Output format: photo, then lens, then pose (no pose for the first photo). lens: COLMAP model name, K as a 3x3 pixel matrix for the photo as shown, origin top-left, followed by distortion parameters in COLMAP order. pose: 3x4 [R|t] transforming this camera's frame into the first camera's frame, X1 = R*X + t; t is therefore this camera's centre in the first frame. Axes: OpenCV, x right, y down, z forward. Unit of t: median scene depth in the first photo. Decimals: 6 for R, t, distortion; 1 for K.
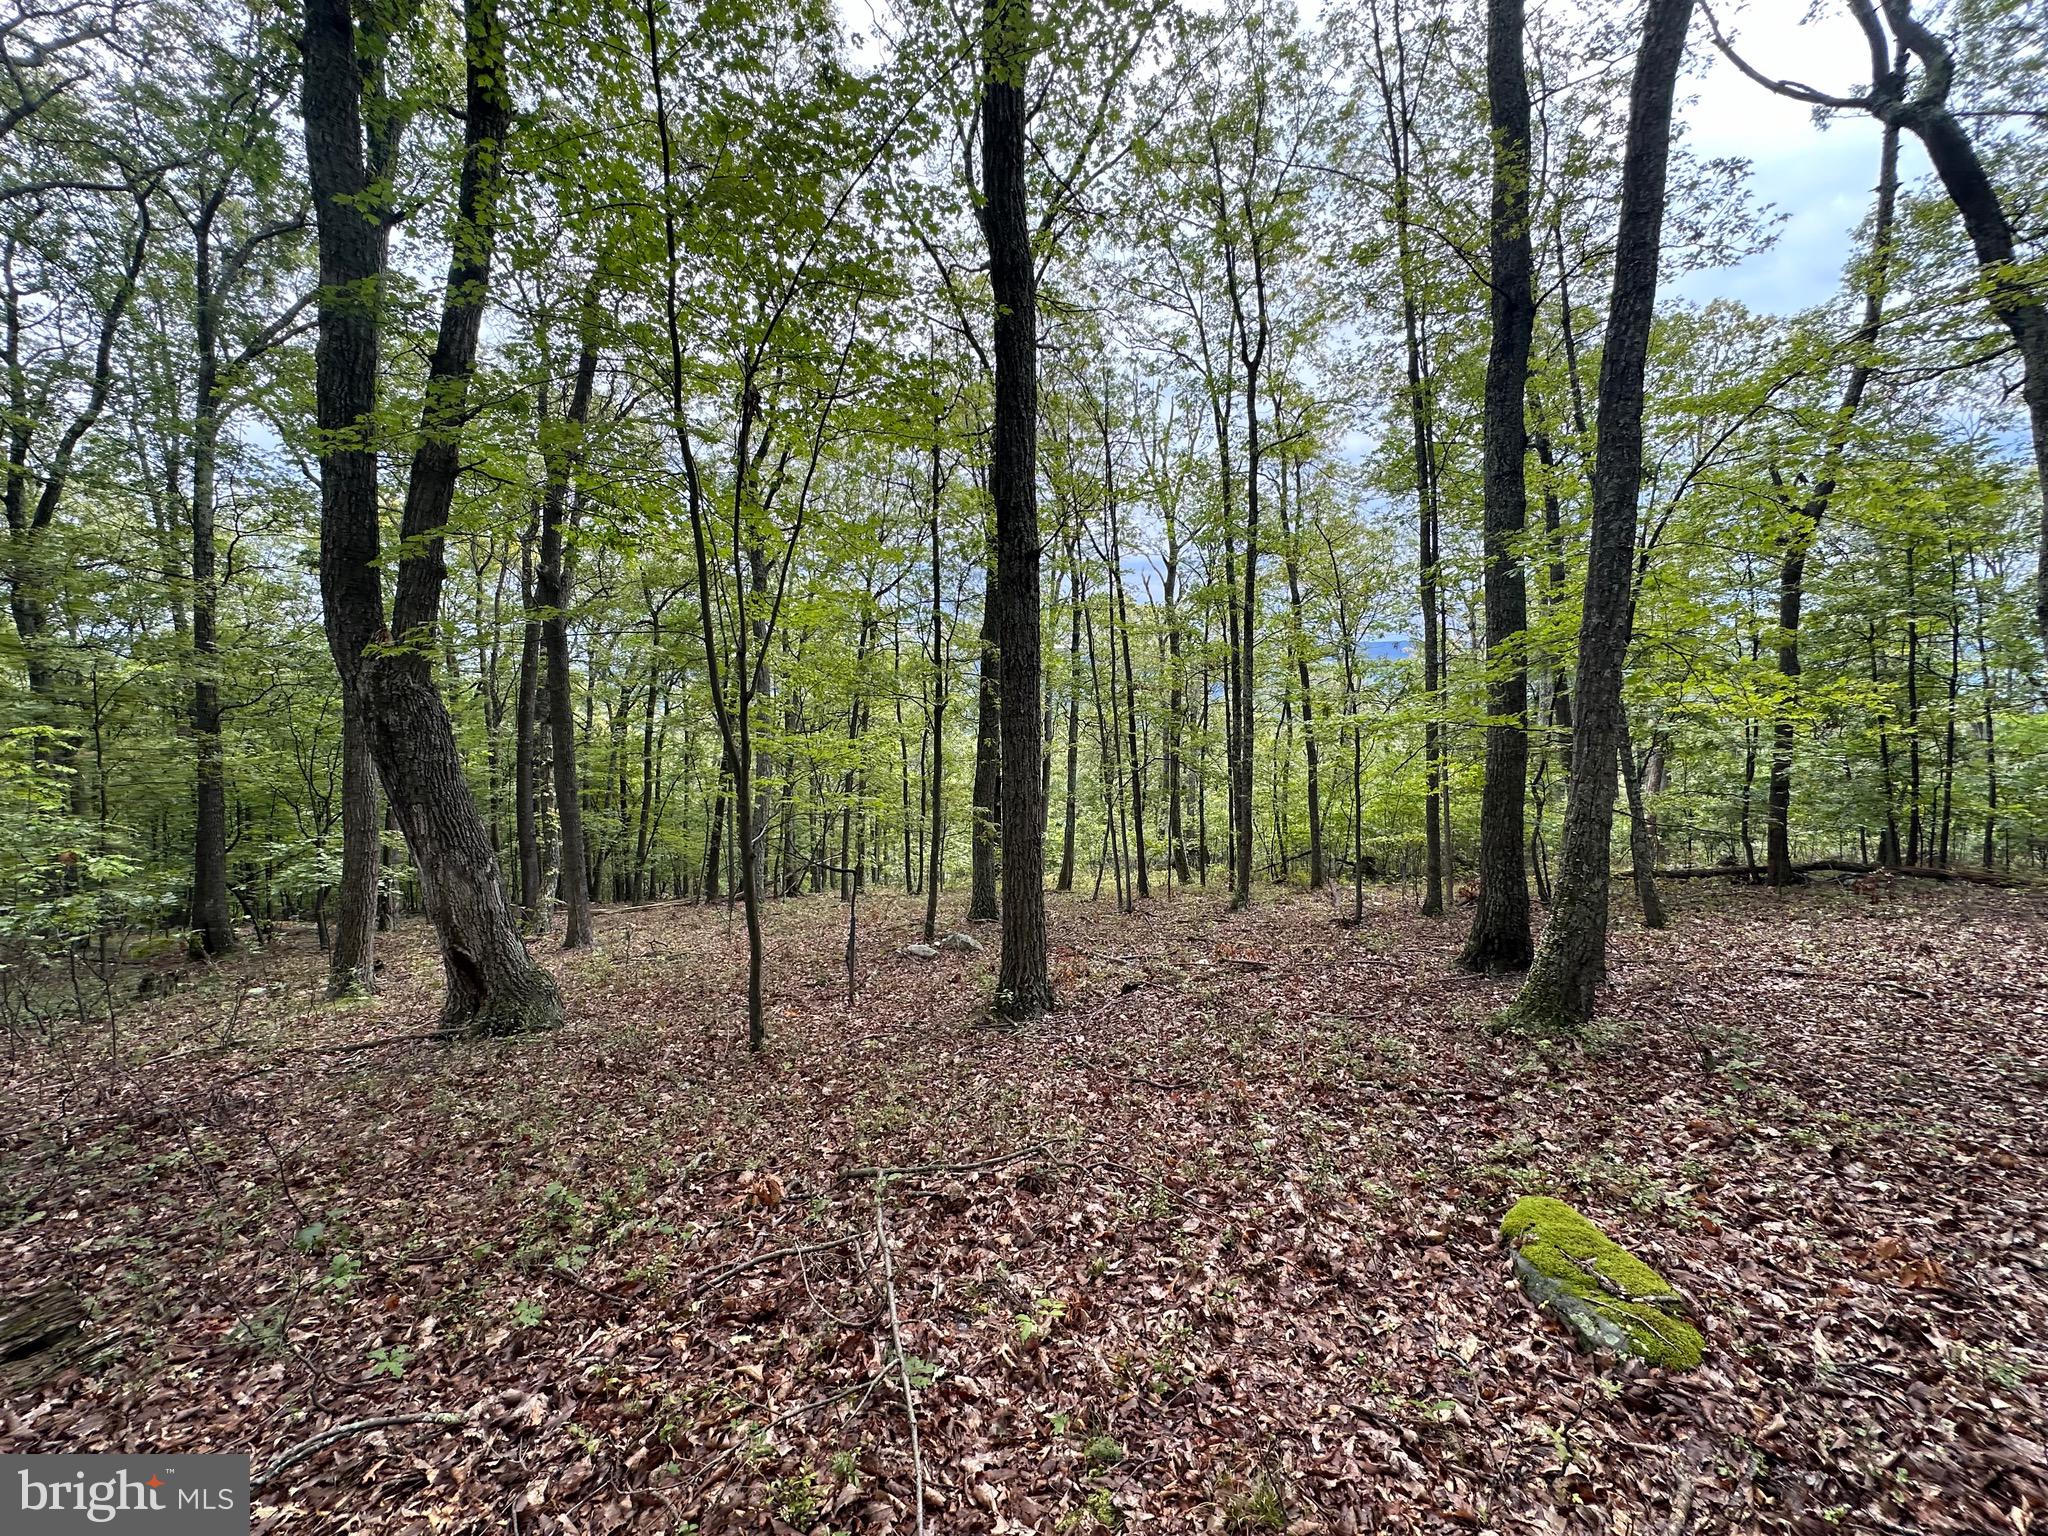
lens RADIAL K [[812.4, 0, 1025.8], [0, 812.4, 766.7], [0, 0, 1]] dist [-0.000320, 0.000208]
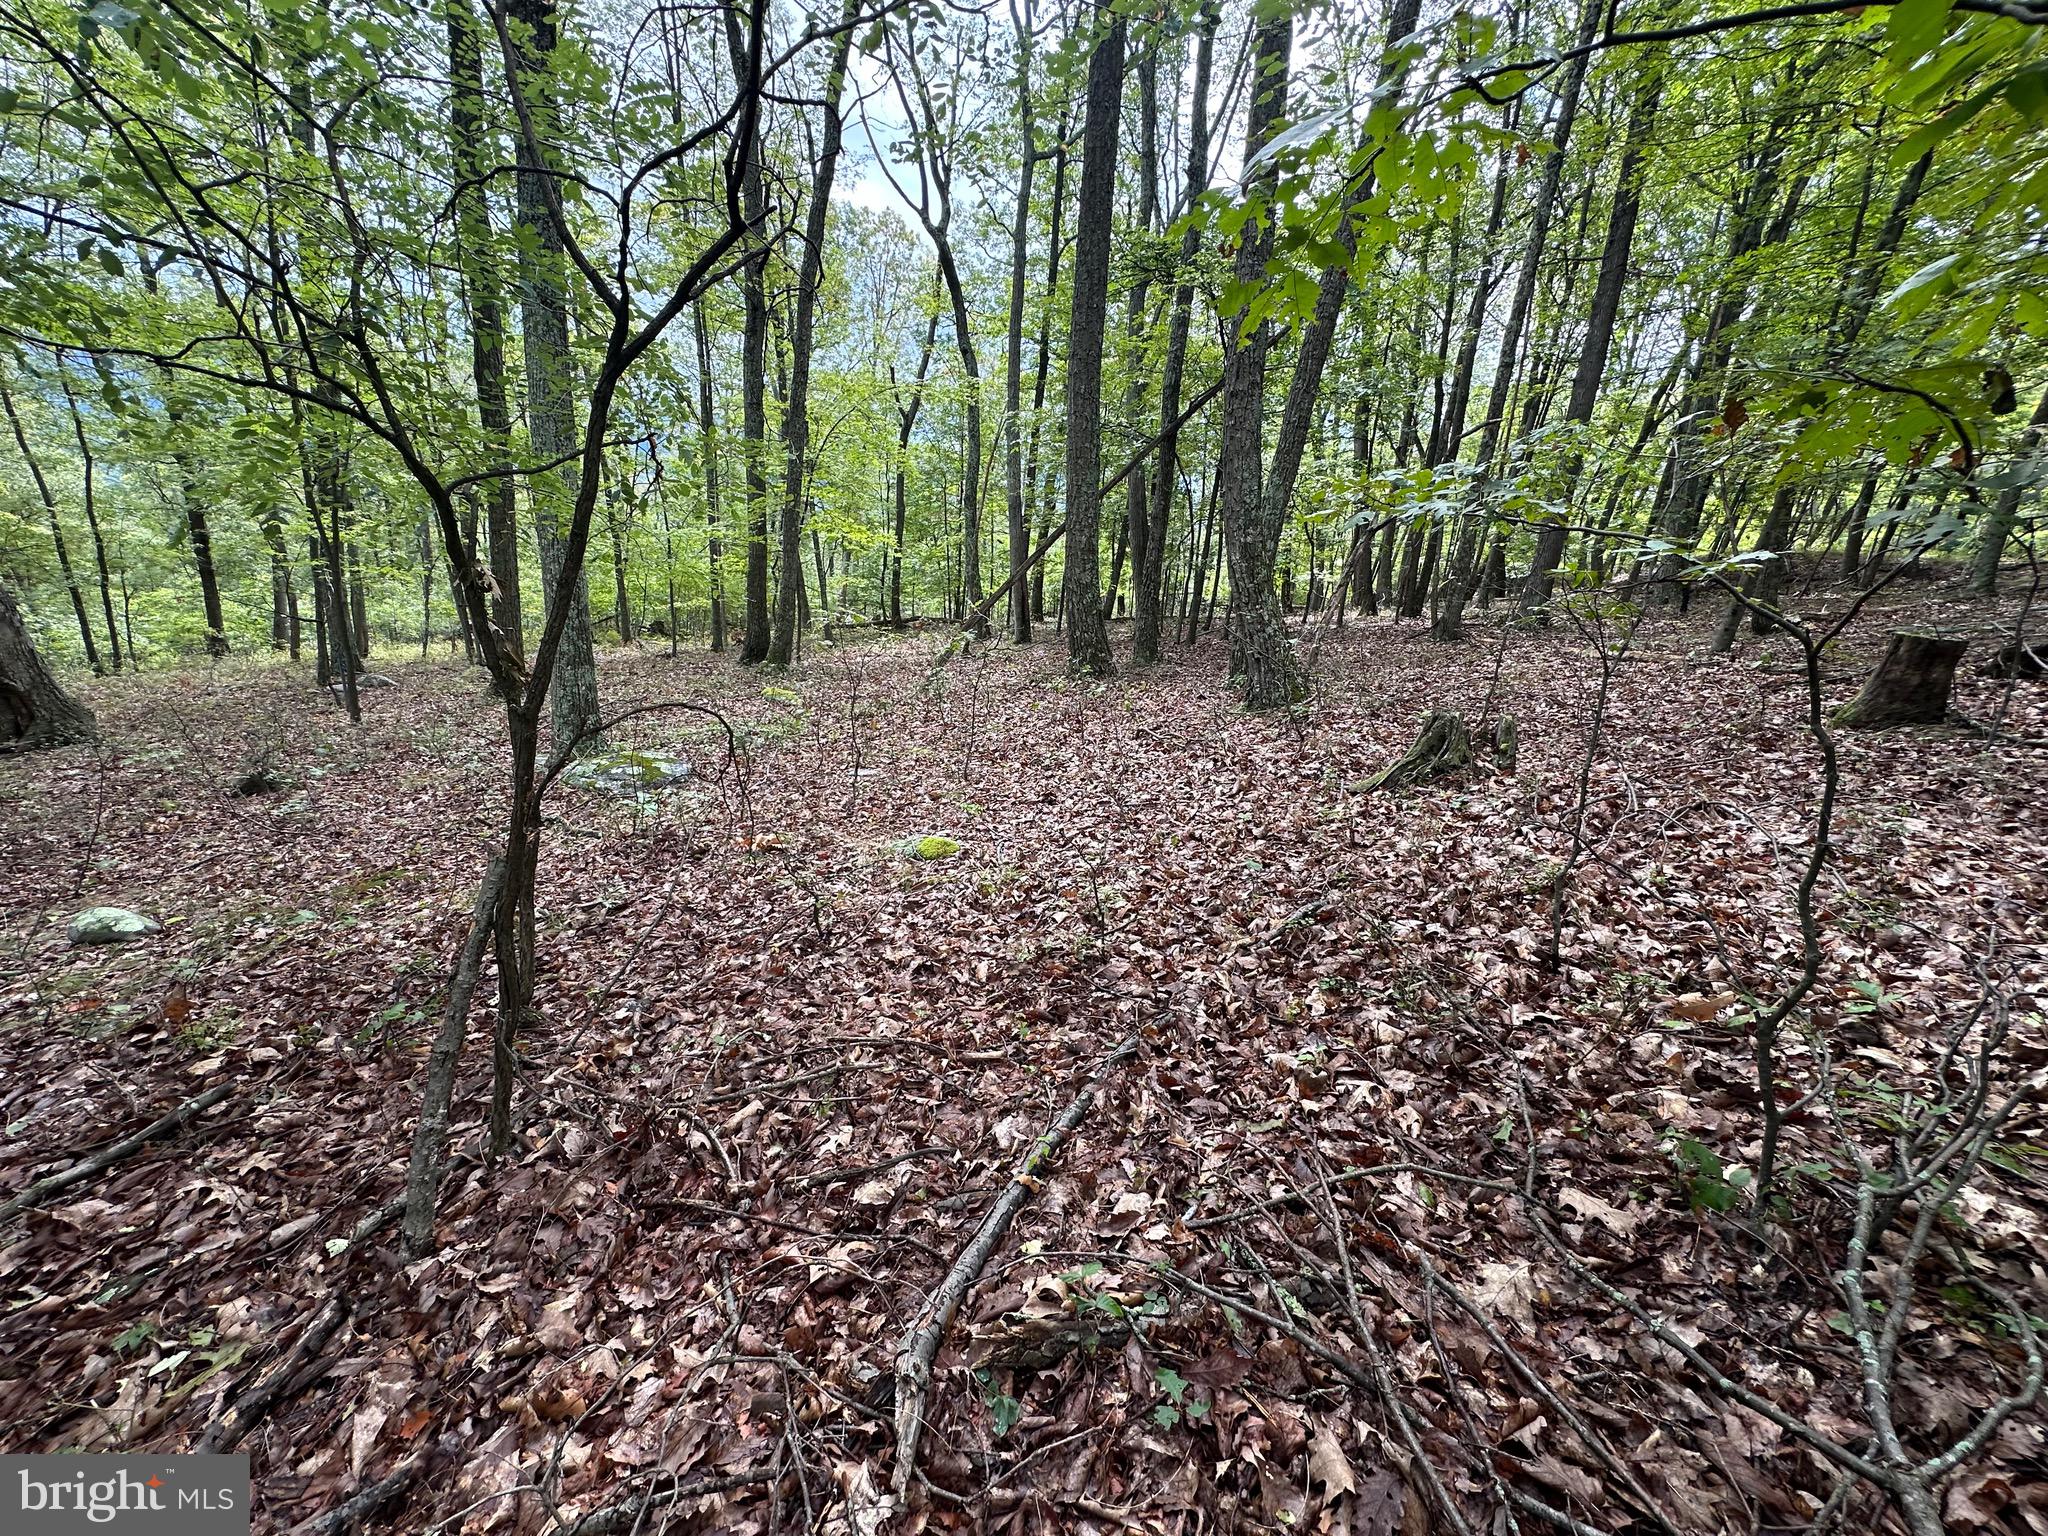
lens RADIAL K [[812.4, 0, 1025.8], [0, 812.4, 766.7], [0, 0, 1]] dist [-0.000320, 0.000208]
pose [[0.661095, -0.147351, 0.735691, -0.646349], [-0.061705, 0.966527, 0.249034, -0.068485], [-0.747761, -0.210031, 0.629874, -1.066639]]
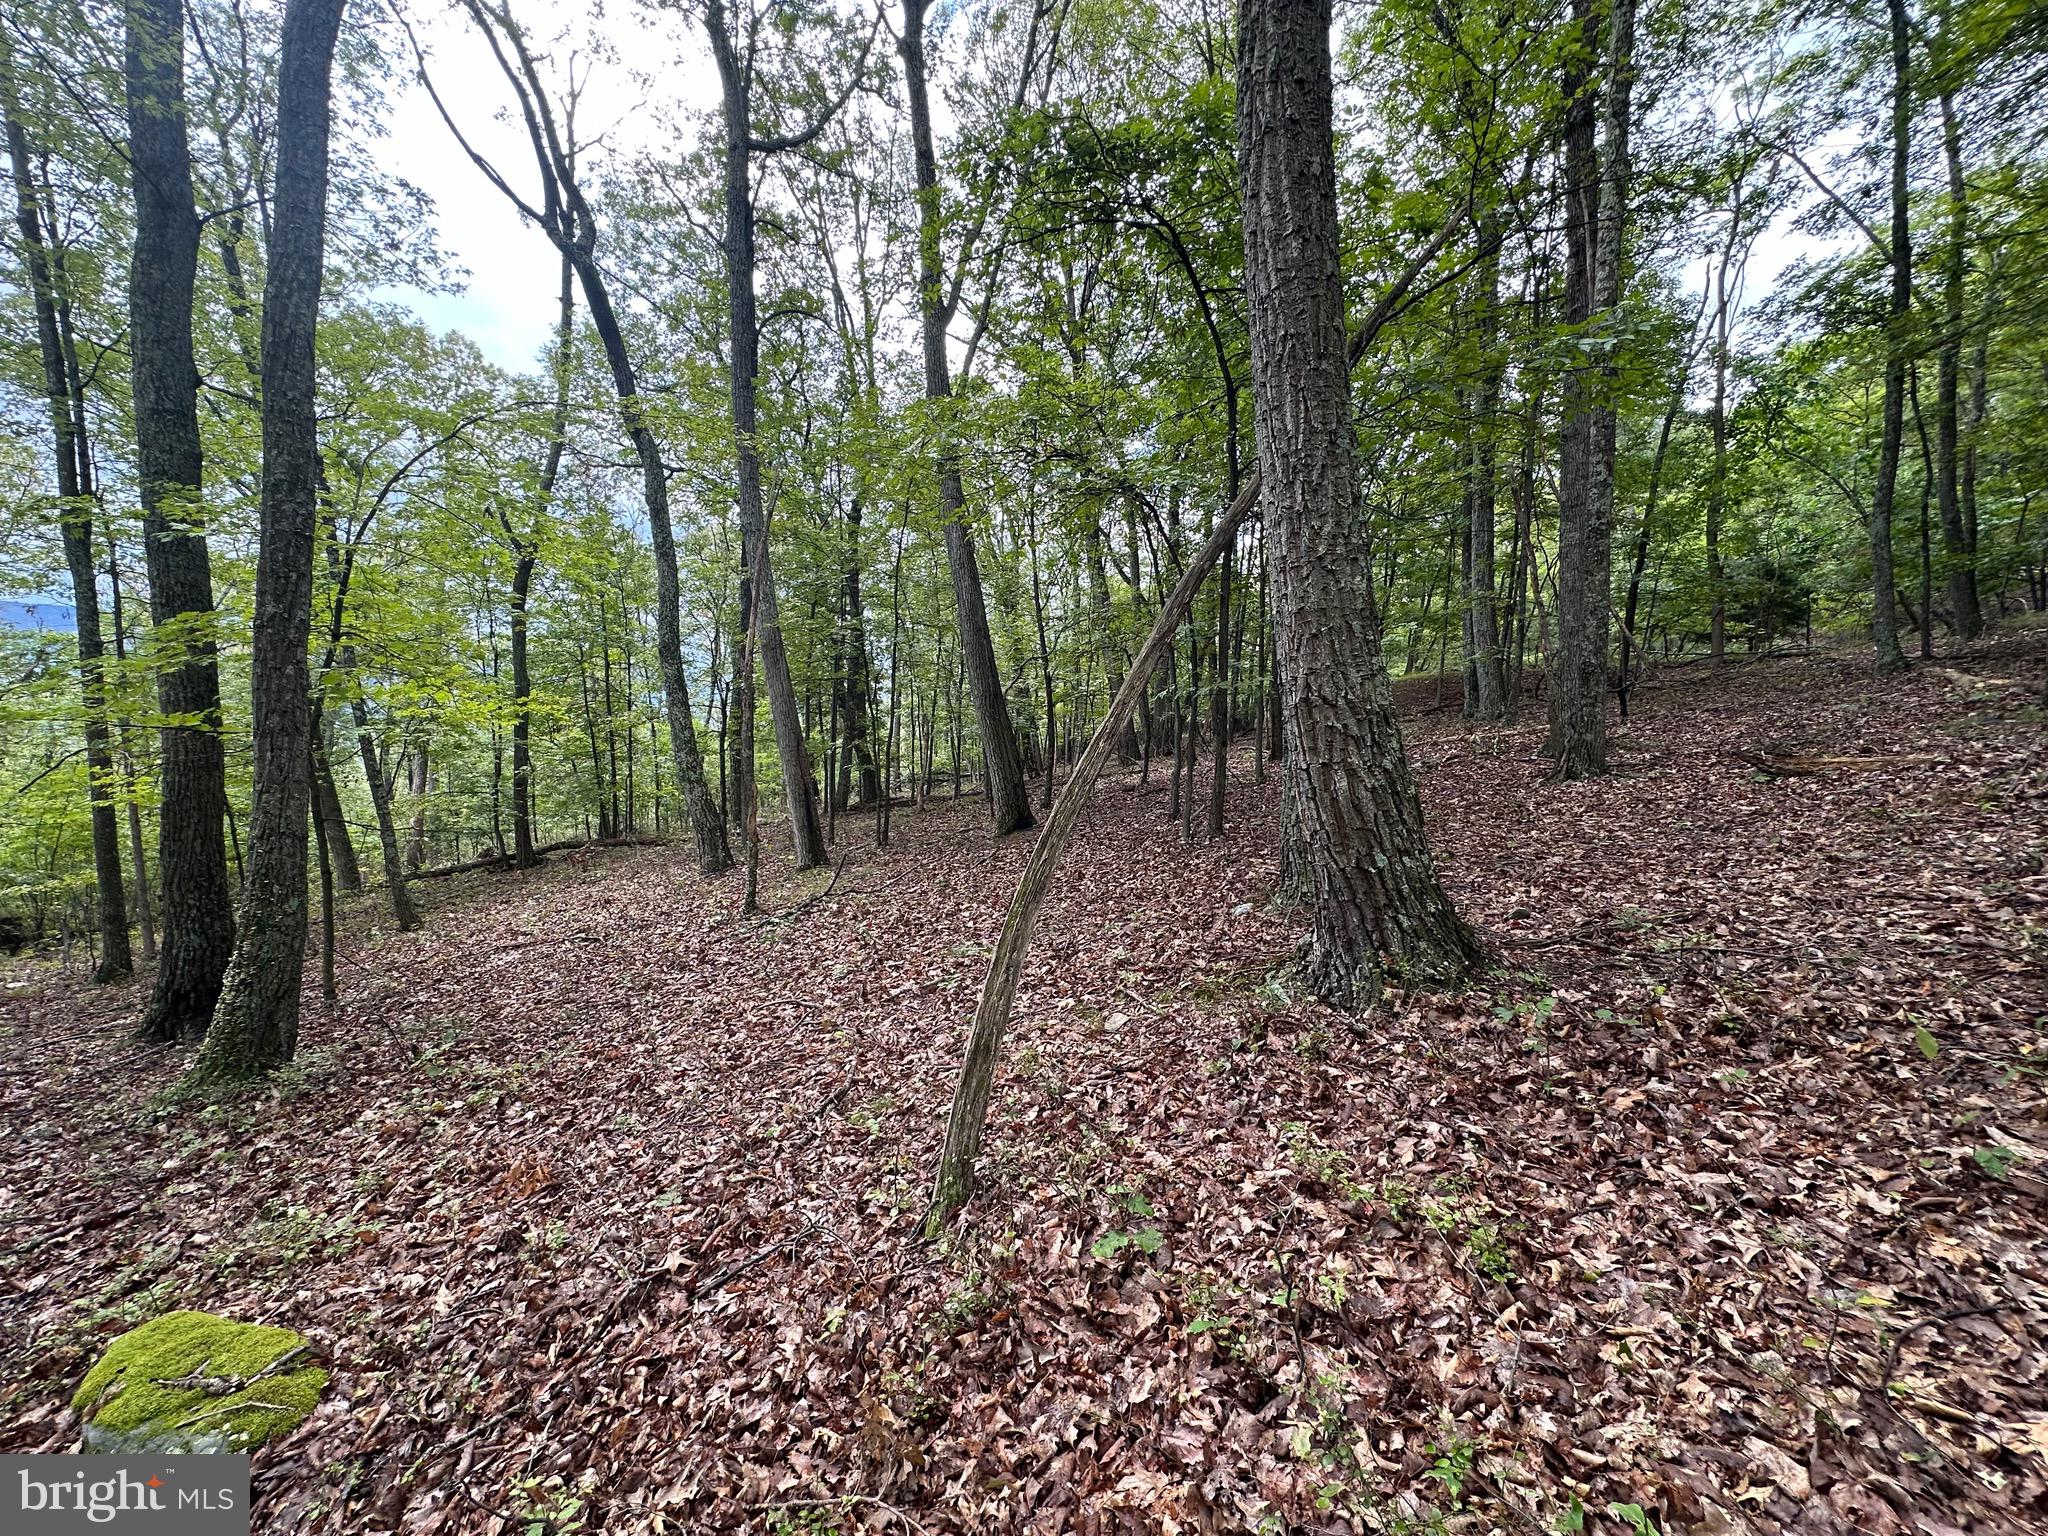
lens RADIAL K [[812.4, 0, 1025.8], [0, 812.4, 766.7], [0, 0, 1]] dist [-0.000320, 0.000208]
pose [[0.280480, -0.031826, 0.959332, 0.061257], [0.034830, 0.999129, 0.022963, -0.000106], [-0.959228, 0.026973, 0.281344, -0.026584]]
